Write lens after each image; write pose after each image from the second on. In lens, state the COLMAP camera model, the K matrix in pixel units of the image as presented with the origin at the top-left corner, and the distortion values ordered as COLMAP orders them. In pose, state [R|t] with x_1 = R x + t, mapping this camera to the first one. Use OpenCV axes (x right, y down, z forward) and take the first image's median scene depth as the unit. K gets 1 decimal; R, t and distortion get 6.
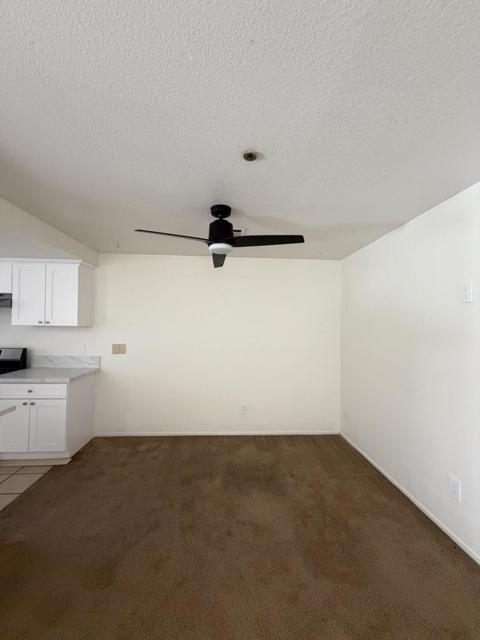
lens RADIAL K [[255.1, 0, 240.4], [0, 255.1, 322.5], [0, 0, 1]] dist [0.001309, 0.000340]
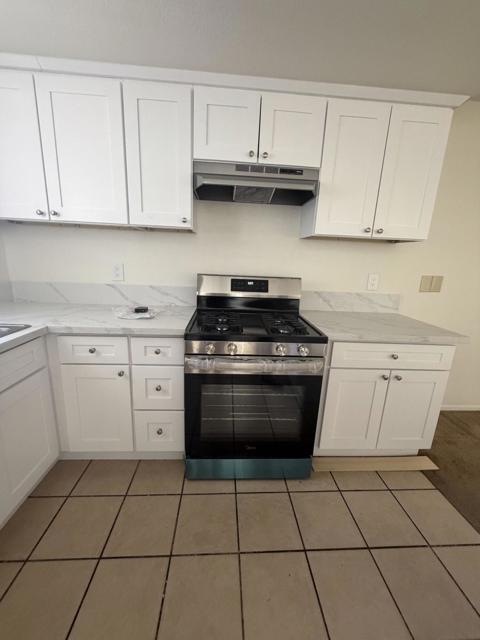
lens RADIAL K [[255.1, 0, 242.9], [0, 255.1, 321.5], [0, 0, 1]] dist [0.001309, 0.000340]
pose [[0.999528, 0.028013, 0.012574, -1.047370], [-0.030237, 0.969249, 0.244216, 0.062086], [-0.005346, -0.244481, 0.969639, 0.434919]]
